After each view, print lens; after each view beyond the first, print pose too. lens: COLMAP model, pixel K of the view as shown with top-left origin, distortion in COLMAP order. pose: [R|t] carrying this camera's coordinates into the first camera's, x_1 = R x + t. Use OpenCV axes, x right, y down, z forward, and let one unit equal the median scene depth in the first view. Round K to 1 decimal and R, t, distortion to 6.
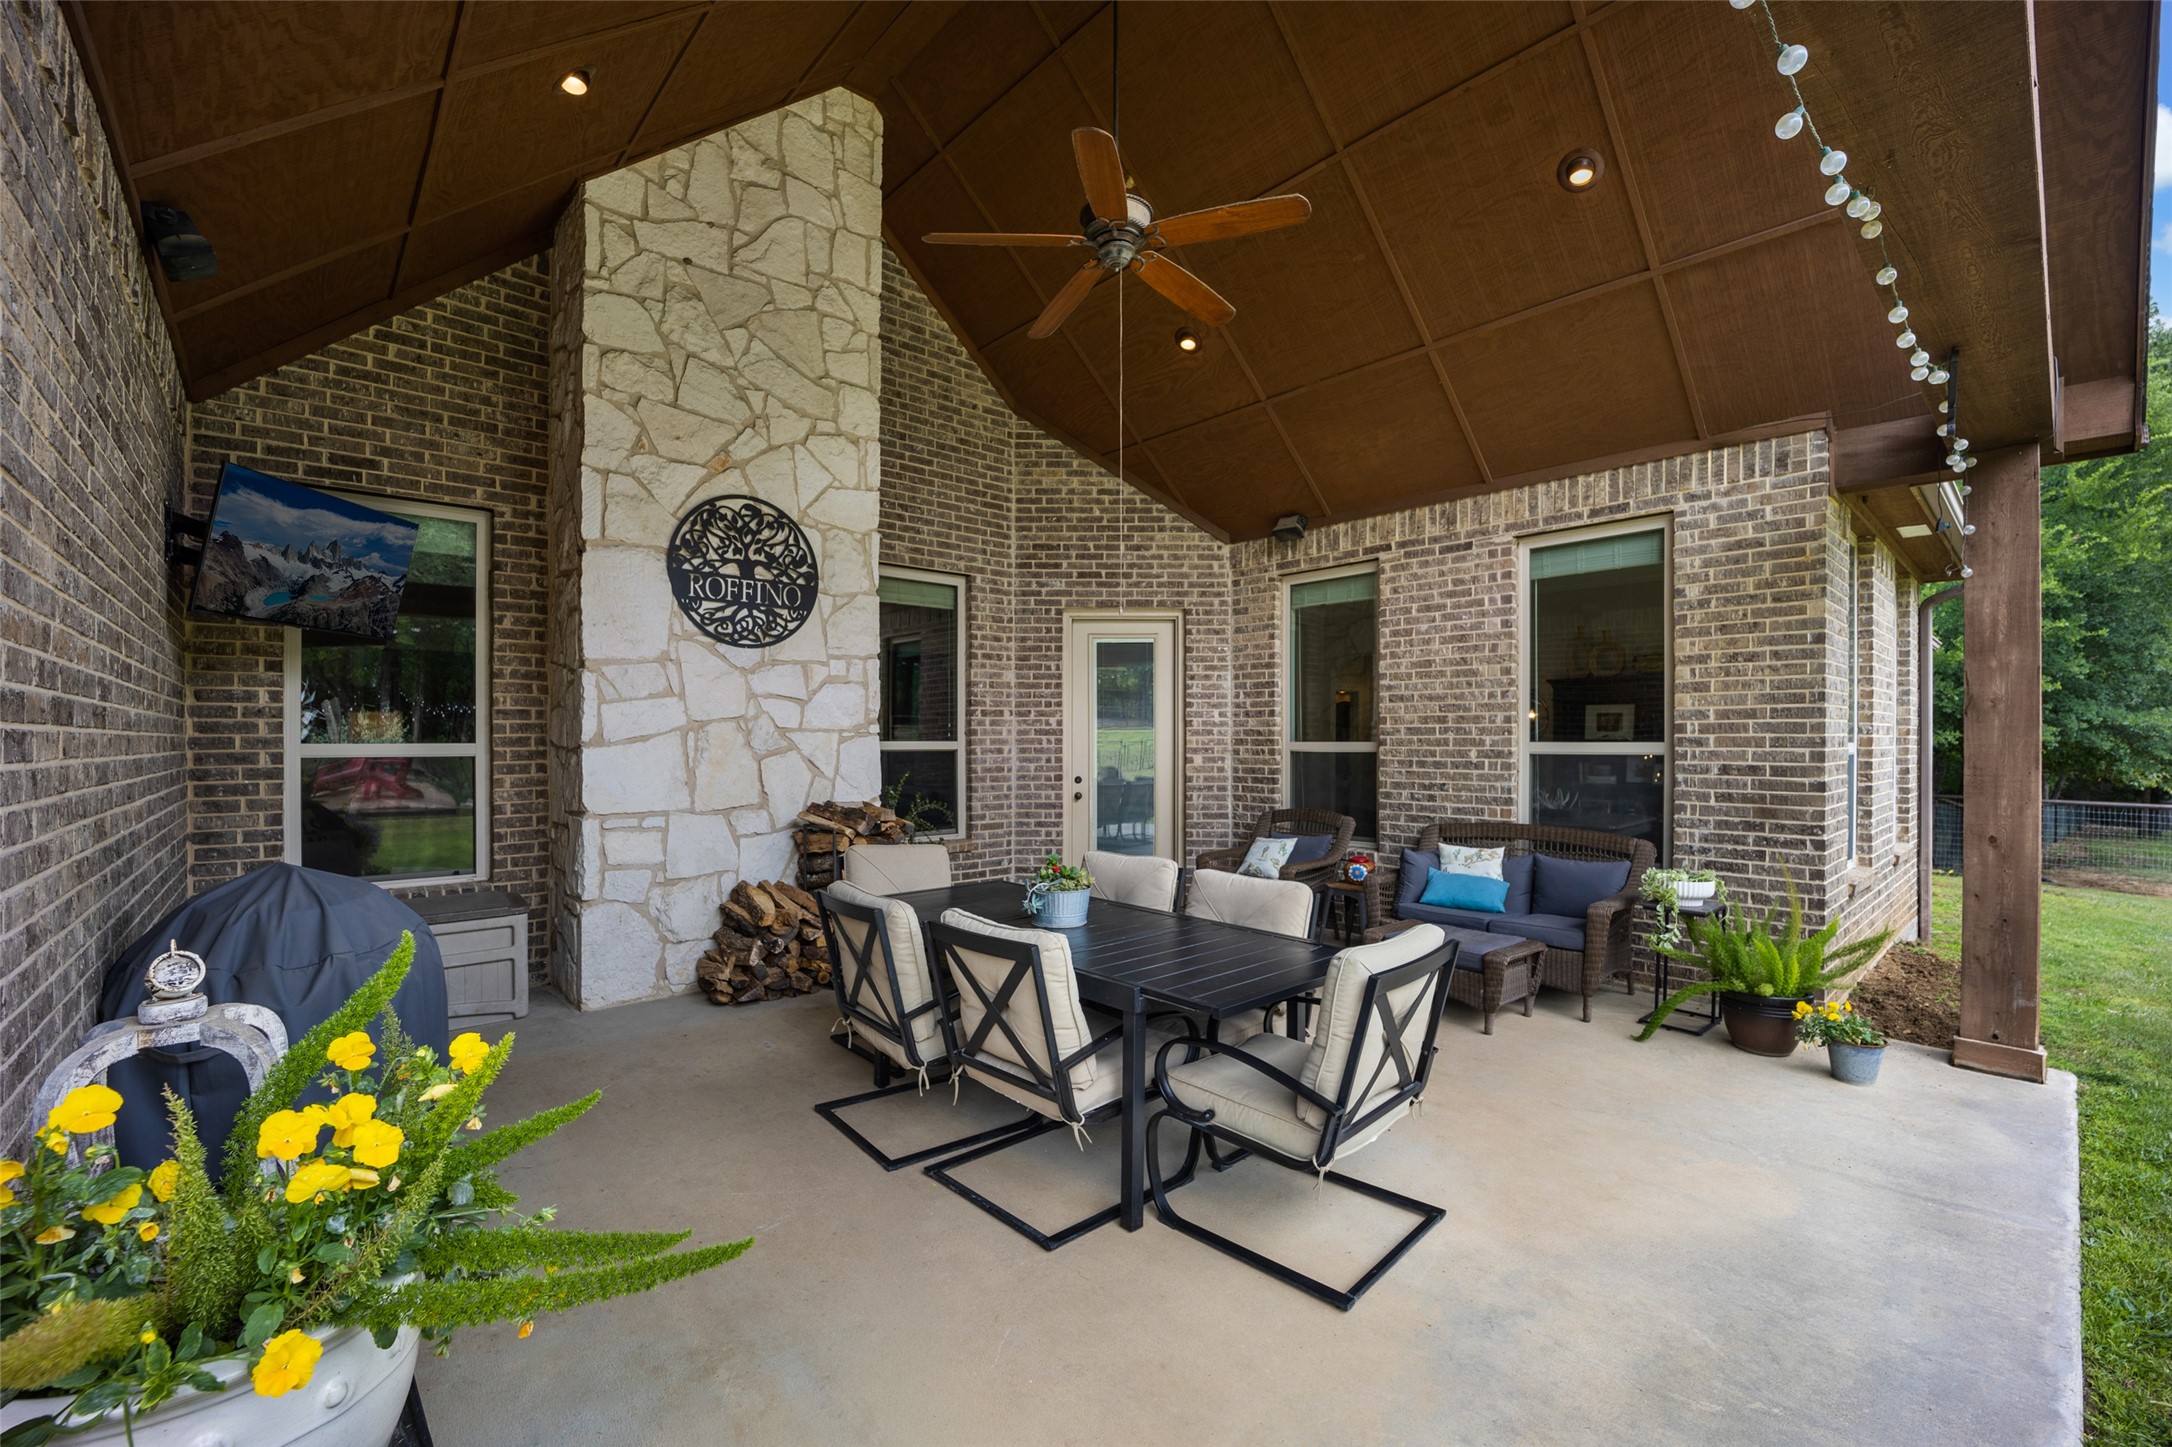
lens RADIAL K [[901.8, 0, 1085.9], [0, 901.8, 736.2], [0, 0, 1]] dist [-0.020949, 0.000707]
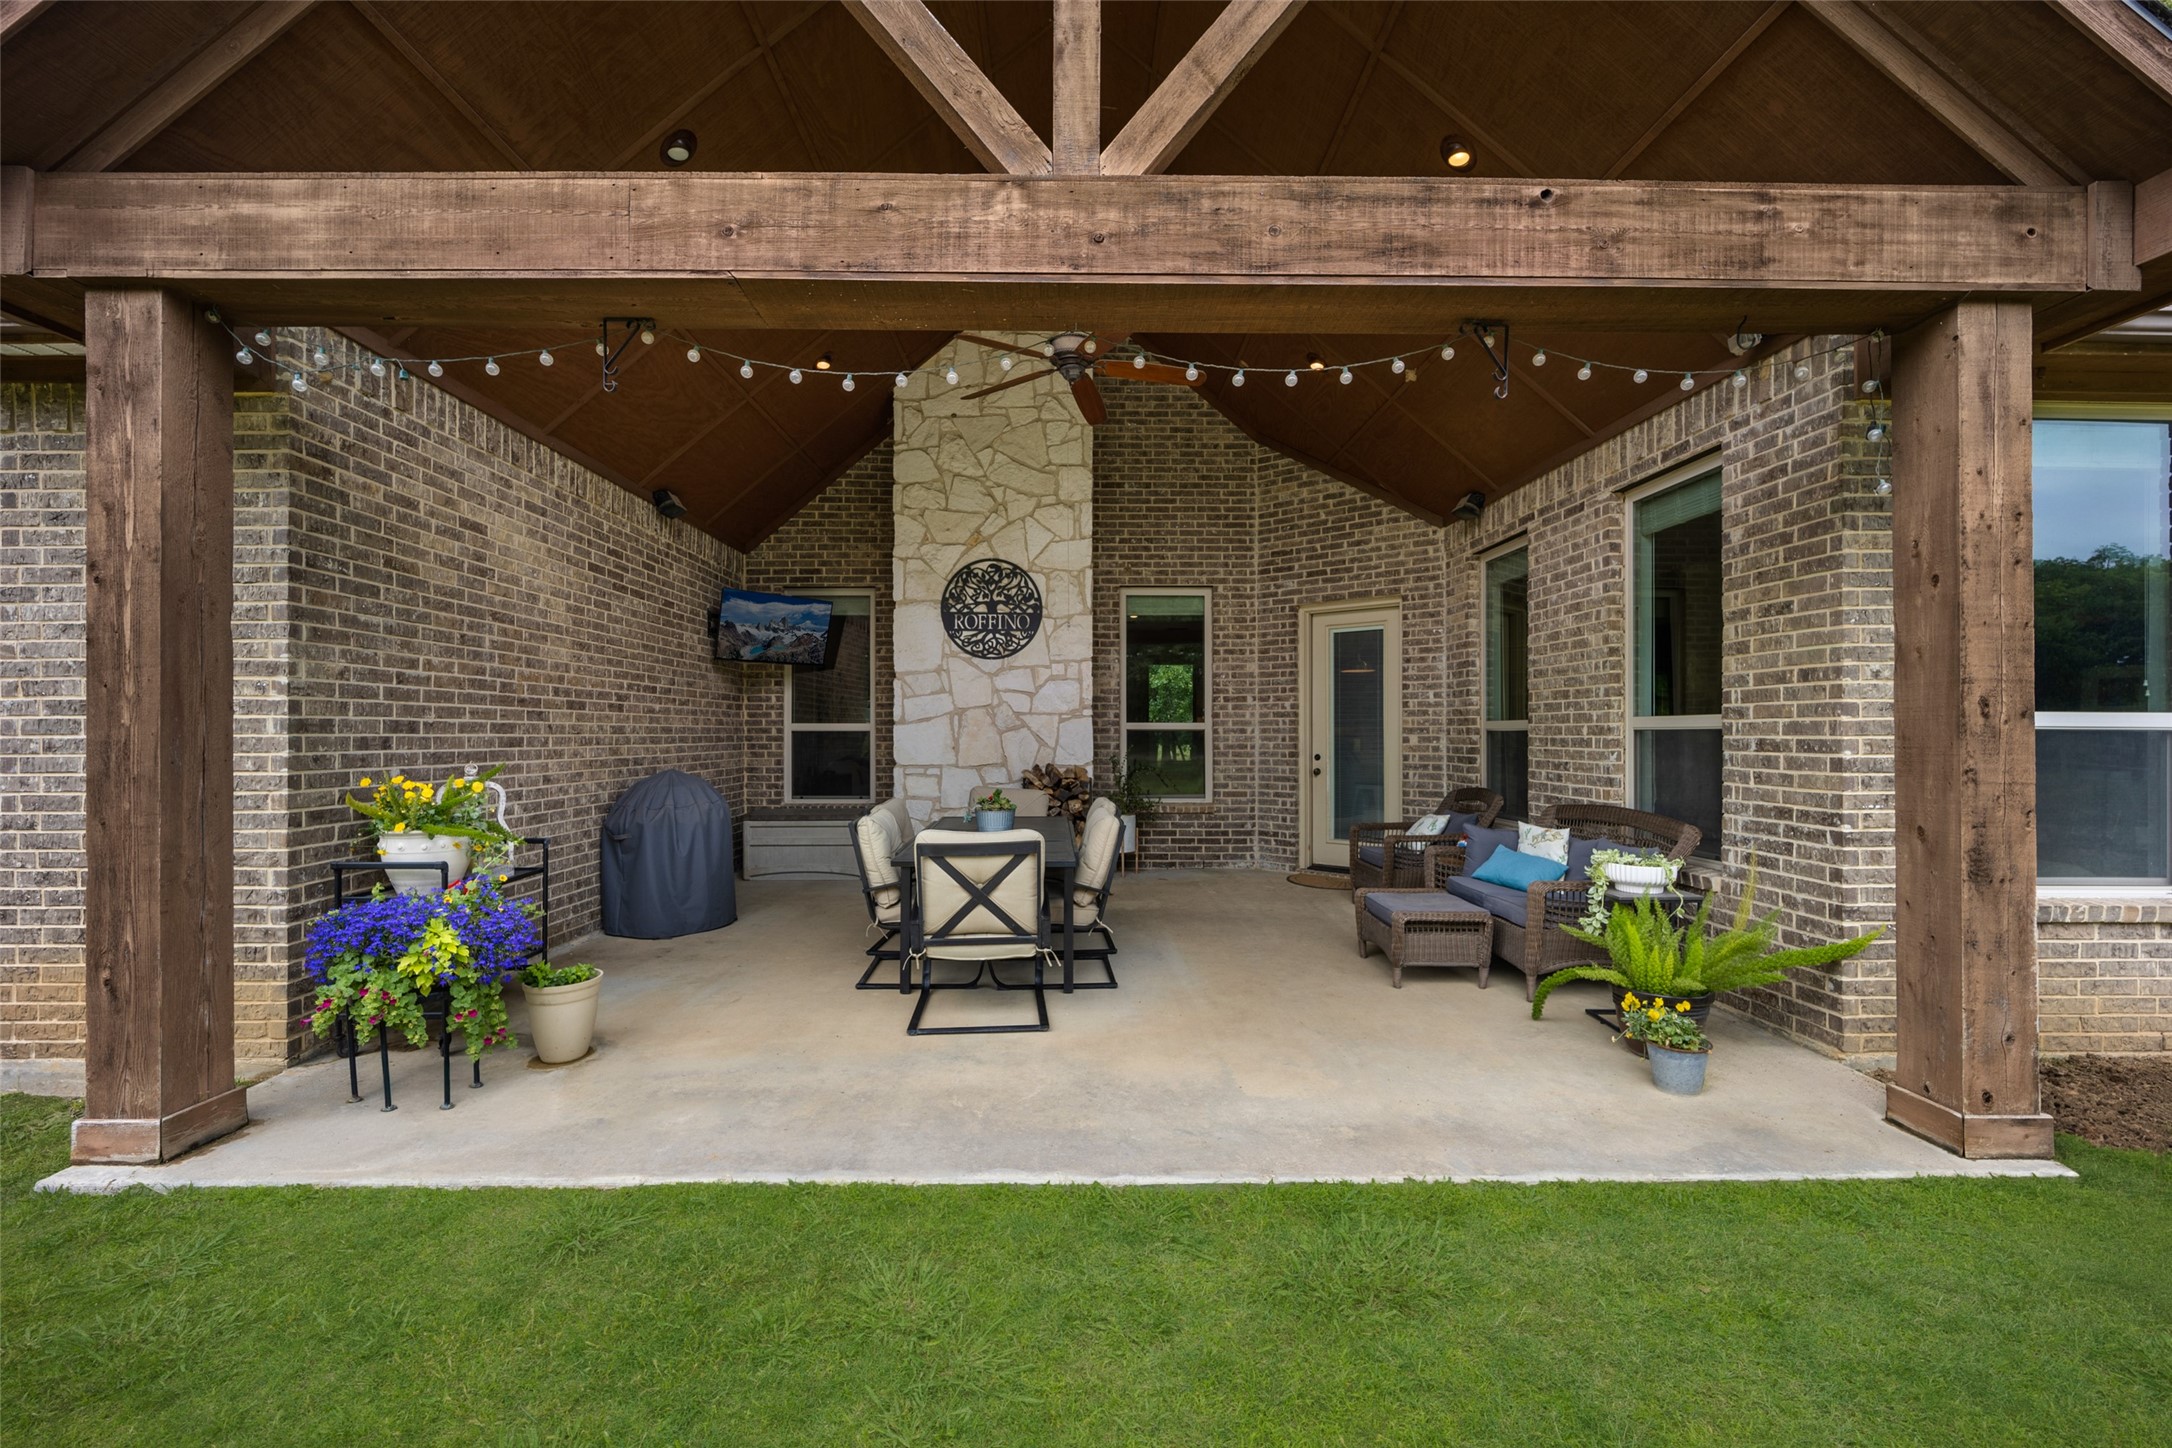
lens RADIAL K [[901.8, 0, 1084.3], [0, 901.8, 727.7], [0, 0, 1]] dist [-0.020949, 0.000707]
pose [[0.757765, -0.003298, -0.652519, 0.704298], [0.002087, 0.999994, -0.002629, 0.019921], [0.652524, 0.000630, 0.757768, -0.043934]]
